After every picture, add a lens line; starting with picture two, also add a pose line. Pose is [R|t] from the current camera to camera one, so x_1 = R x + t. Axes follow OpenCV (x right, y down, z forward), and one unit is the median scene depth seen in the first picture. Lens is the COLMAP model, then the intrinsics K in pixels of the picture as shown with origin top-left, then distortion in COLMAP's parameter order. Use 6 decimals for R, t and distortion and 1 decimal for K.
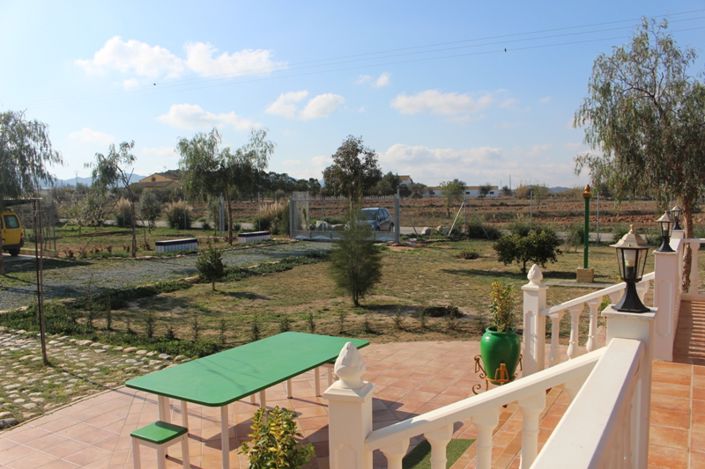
lens RADIAL K [[591.3, 0, 352.5], [0, 591.3, 234.5], [0, 0, 1]] dist [-0.147748, 0.132308]
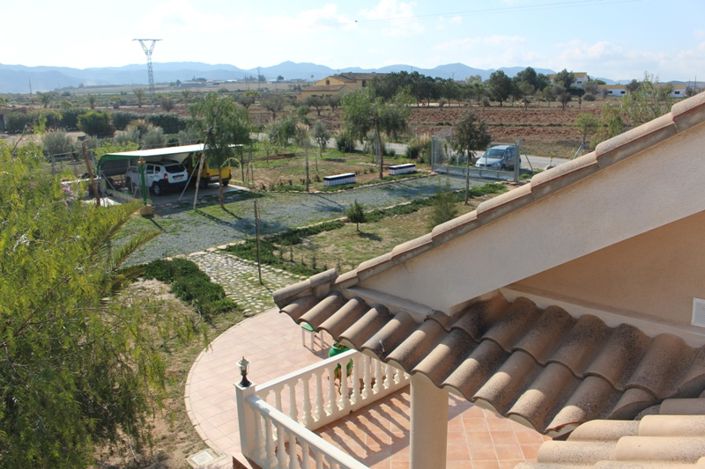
lens RADIAL K [[591.3, 0, 352.5], [0, 591.3, 234.5], [0, 0, 1]] dist [-0.147748, 0.132308]
pose [[0.957972, 0.063094, -0.279836, 0.245486], [-0.010300, 0.982448, 0.186251, -0.247281], [0.286676, -0.175541, 0.941808, -0.607204]]
